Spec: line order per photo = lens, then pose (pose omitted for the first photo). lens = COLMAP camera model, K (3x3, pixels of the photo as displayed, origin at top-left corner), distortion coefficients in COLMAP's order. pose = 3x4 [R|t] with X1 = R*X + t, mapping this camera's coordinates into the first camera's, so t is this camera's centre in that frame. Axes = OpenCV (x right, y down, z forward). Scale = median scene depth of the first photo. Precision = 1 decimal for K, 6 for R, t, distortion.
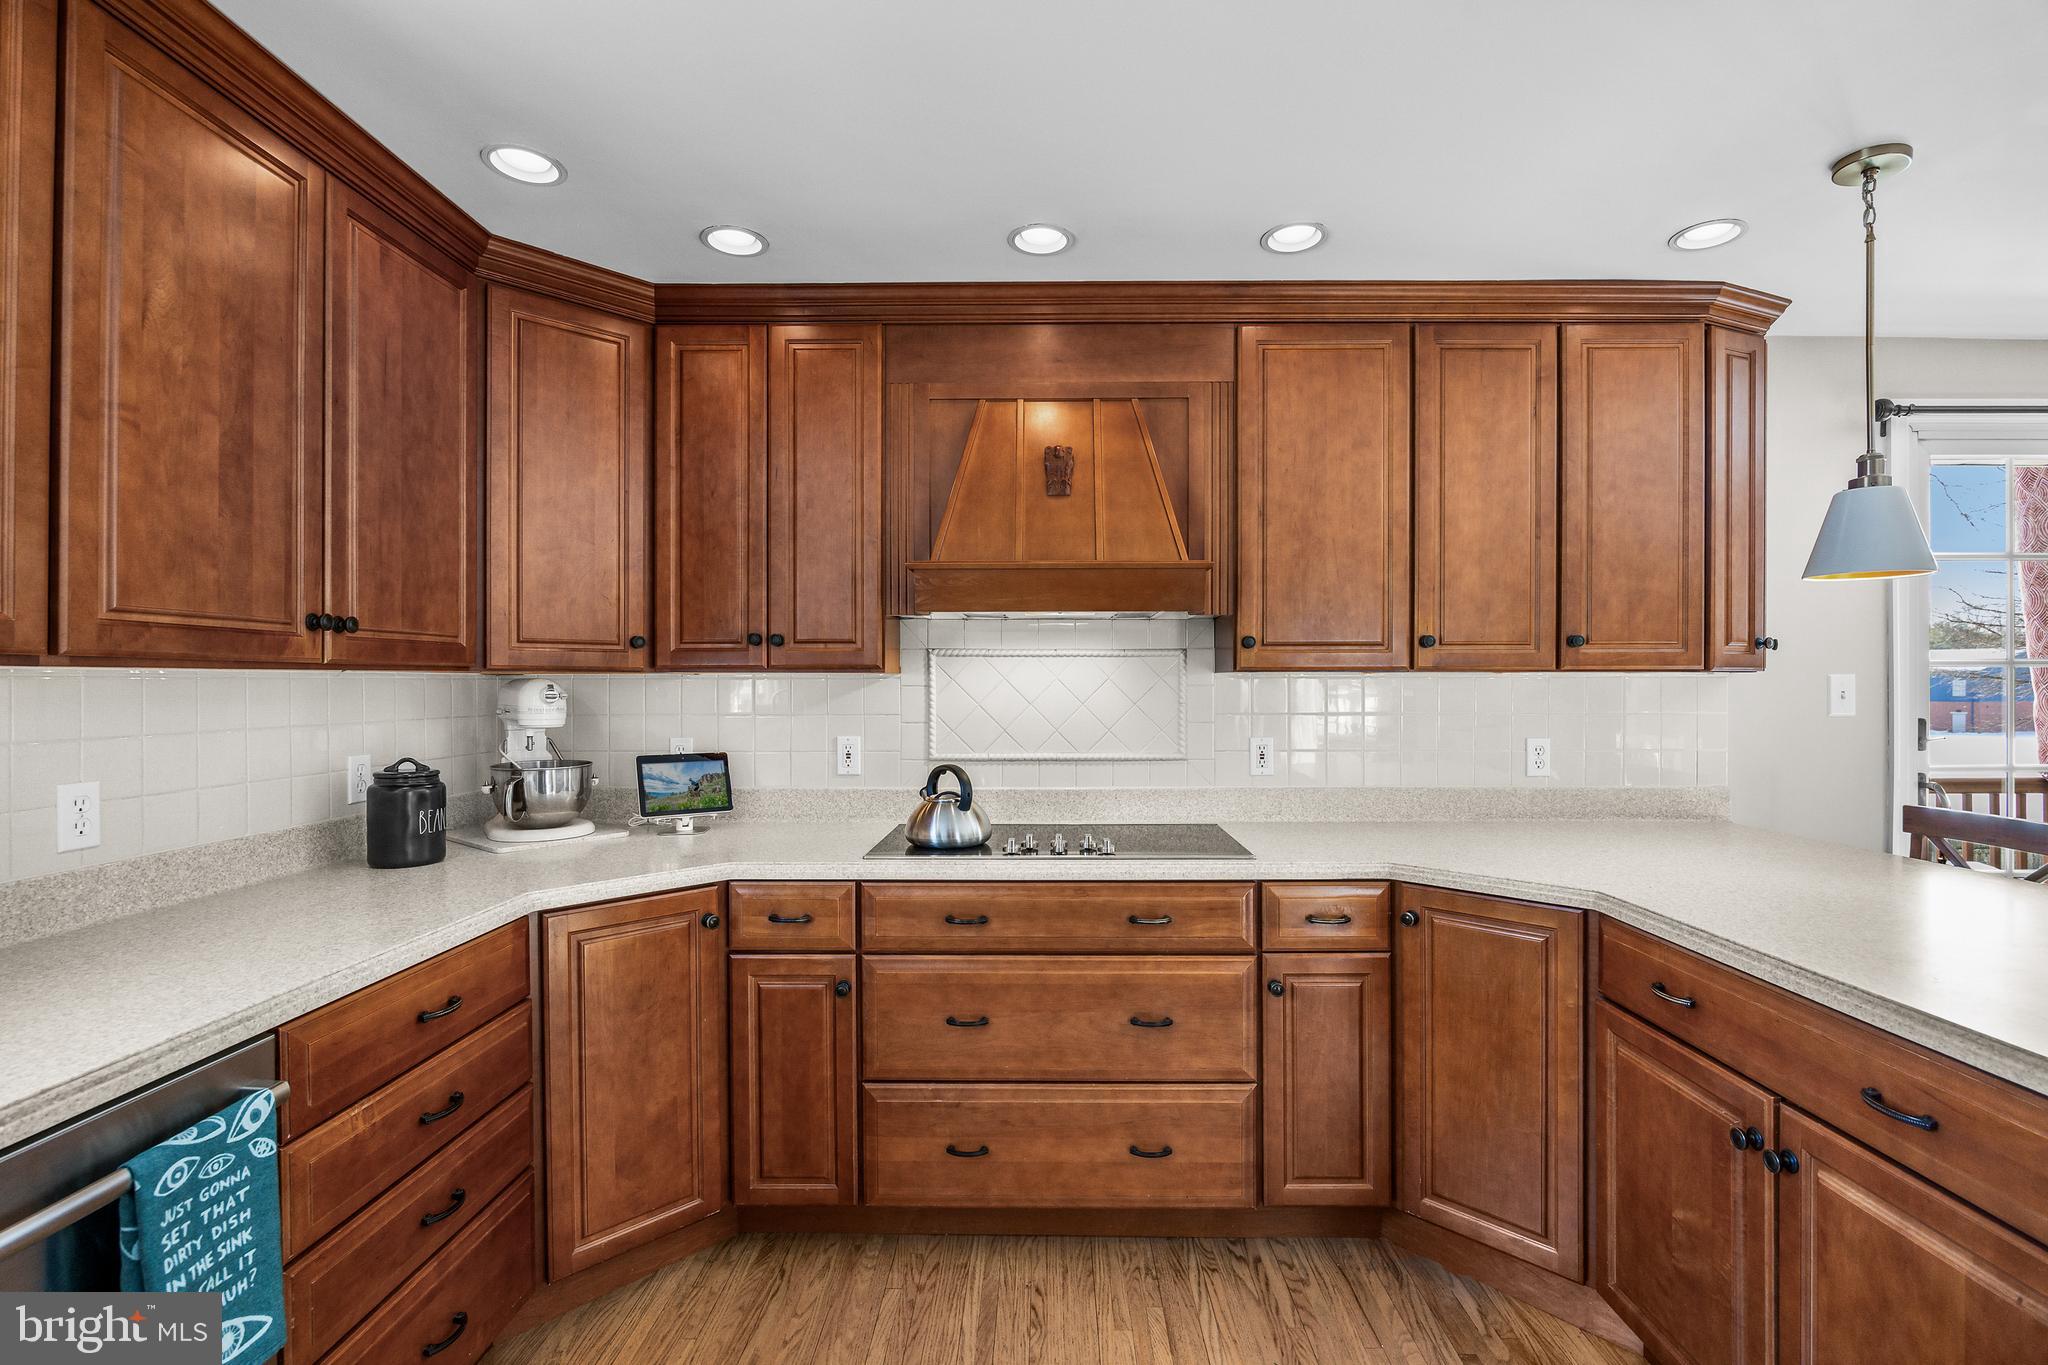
lens RADIAL K [[920.2, 0, 1037.1], [0, 920.2, 689.1], [0, 0, 1]] dist [-0.010538, 0.001185]
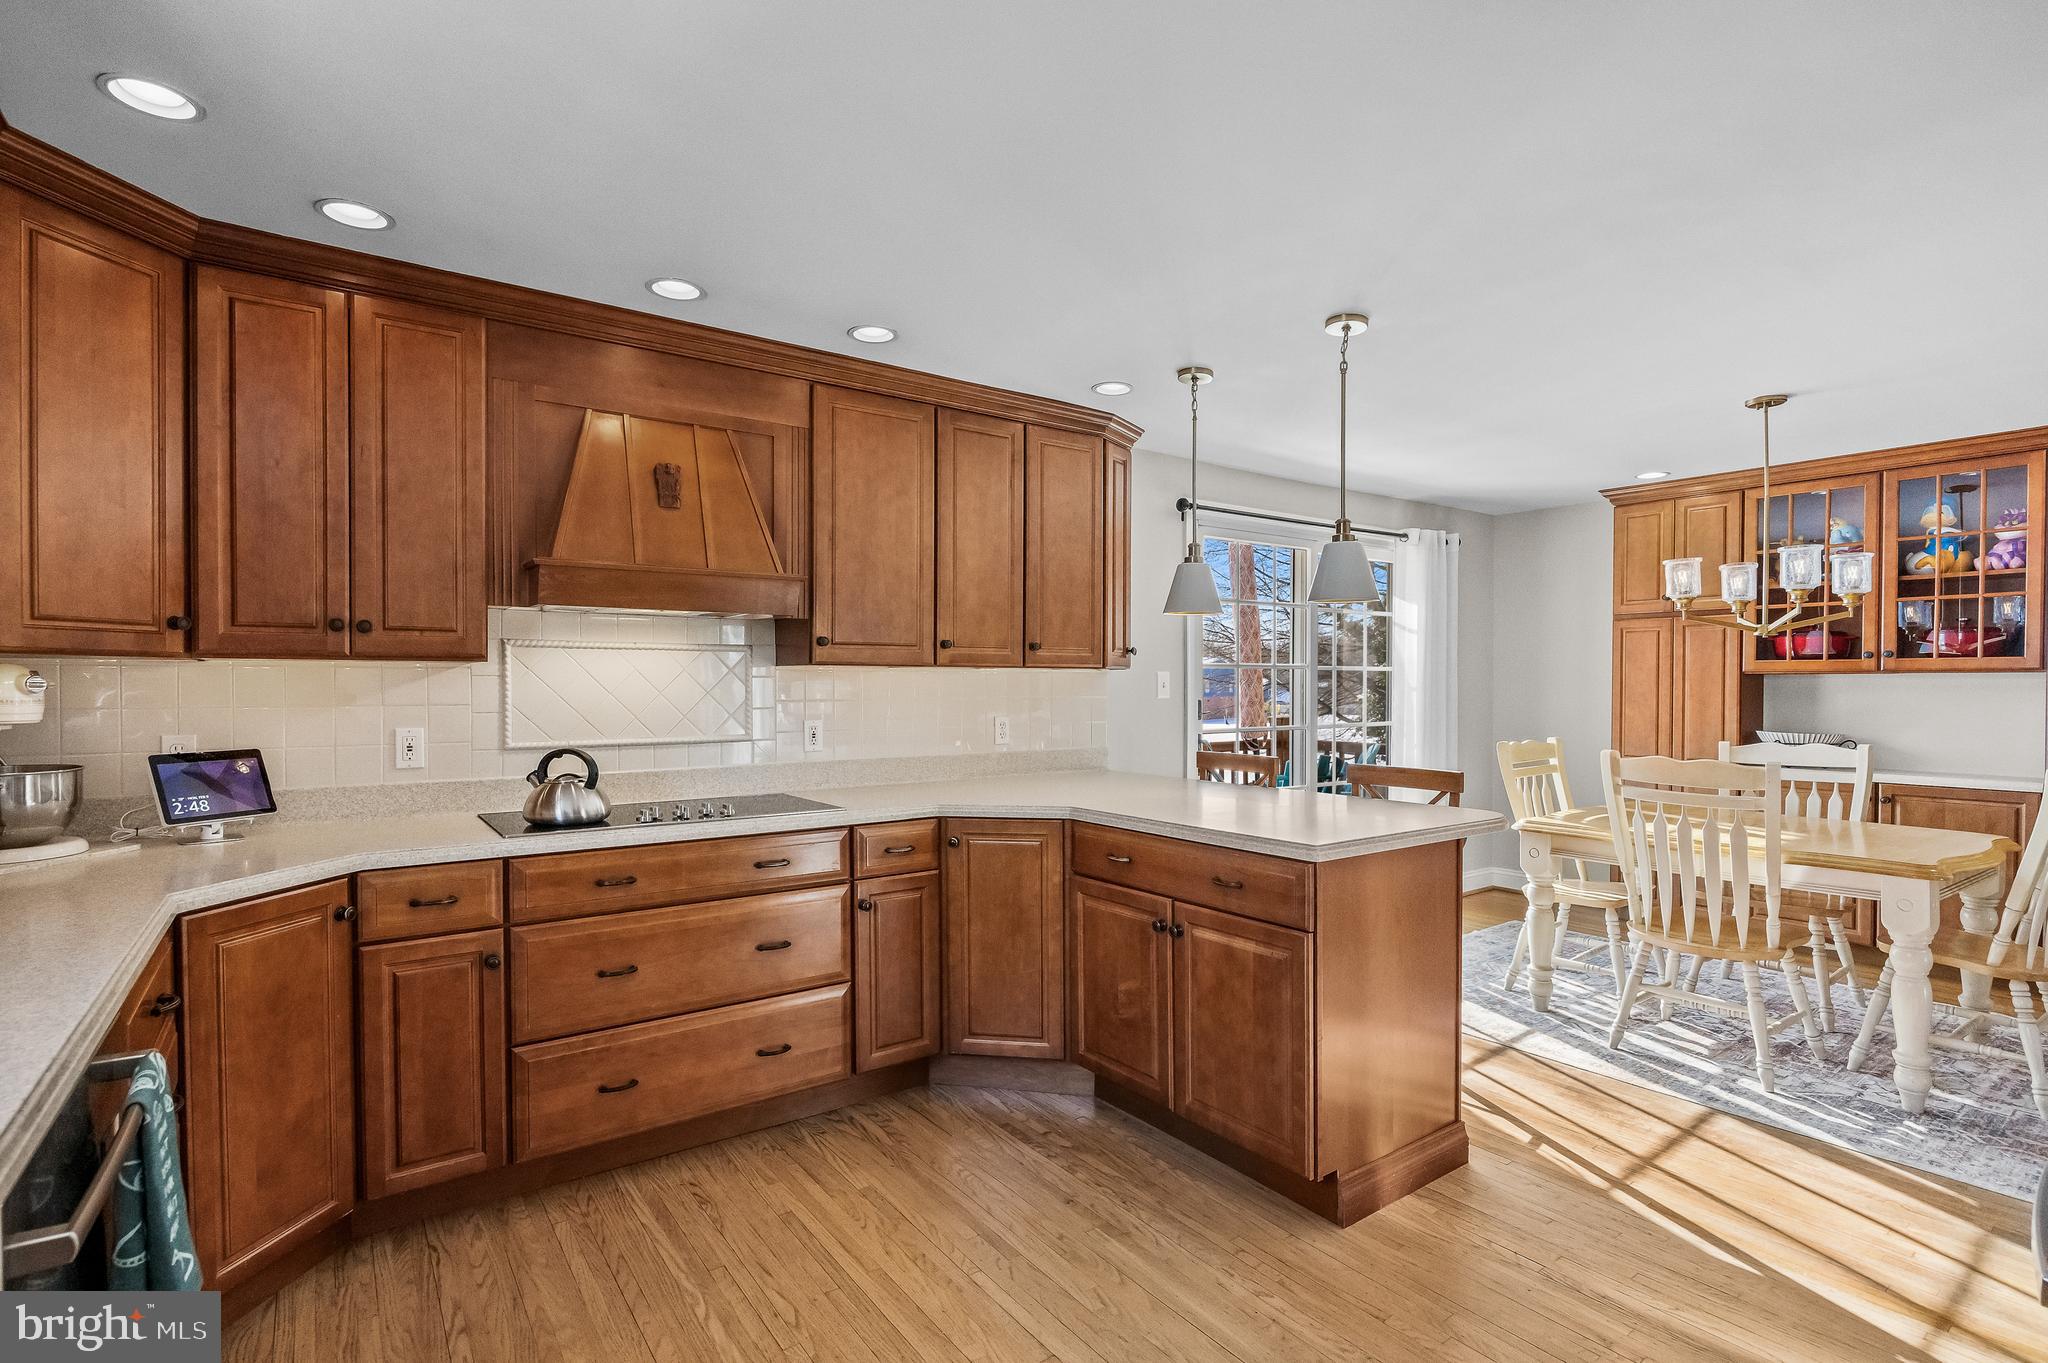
lens RADIAL K [[984.9, 0, 1031.5], [0, 984.9, 695.4], [0, 0, 1]] dist [-0.003820, -0.000656]
pose [[0.801015, -0.006325, 0.598611, -0.372040], [0.001706, 0.999964, 0.008283, 0.012464], [-0.598642, -0.005613, 0.800997, -0.257085]]
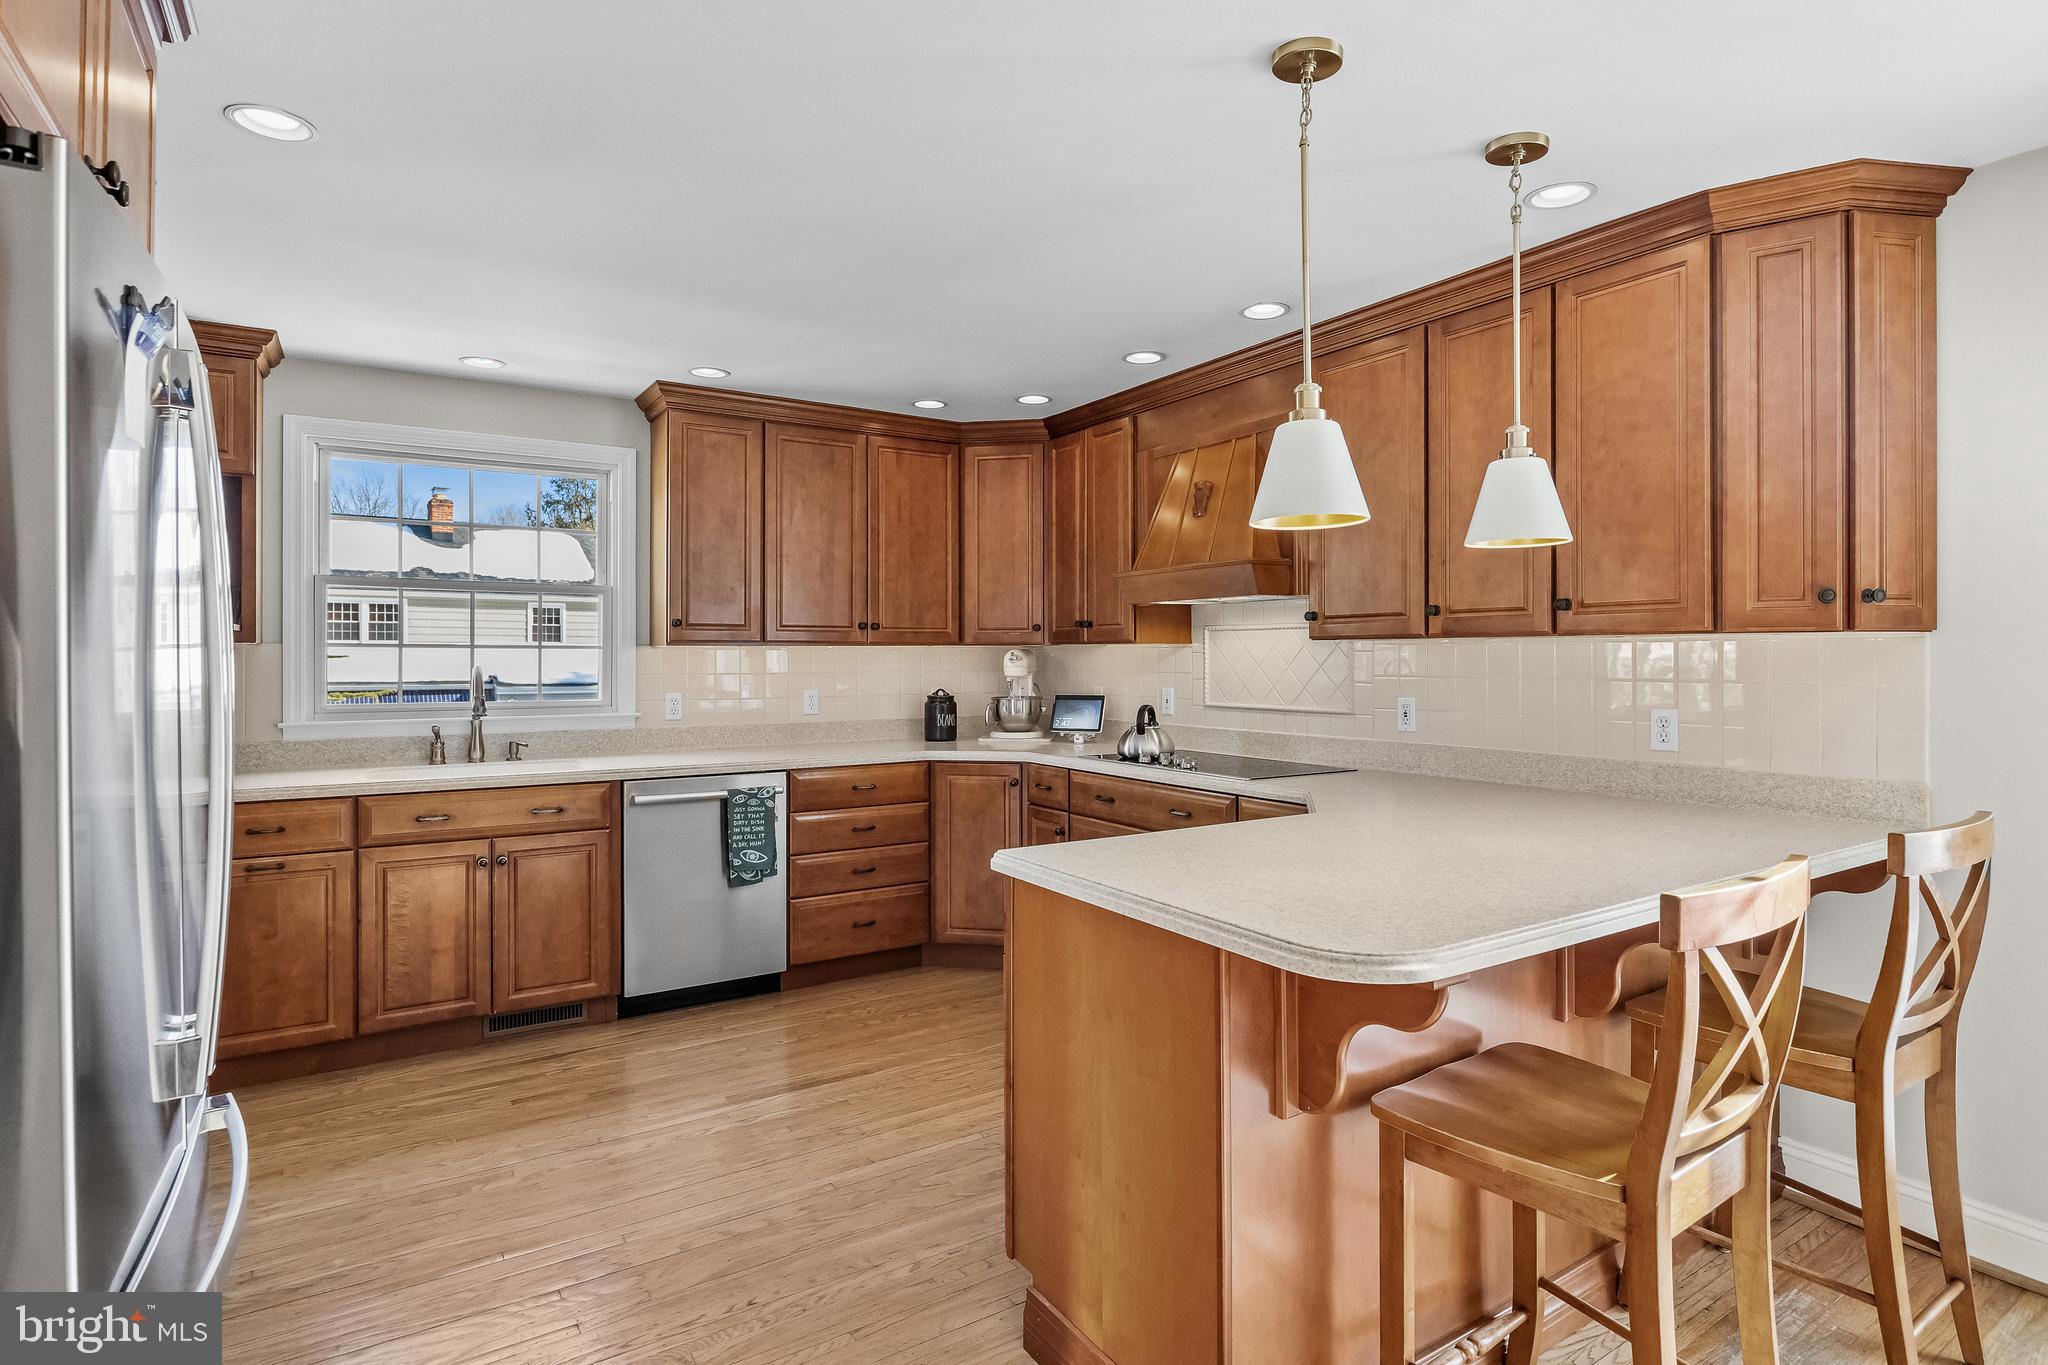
lens RADIAL K [[1049.4, 0, 1033.0], [0, 1049.4, 654.1], [0, 0, 1]] dist [-0.004992, -0.000304]
pose [[0.548972, -0.002076, -0.835838, 1.313918], [-0.002428, 0.999989, -0.004079, 0.007308], [0.835837, 0.004268, 0.548961, -0.099623]]
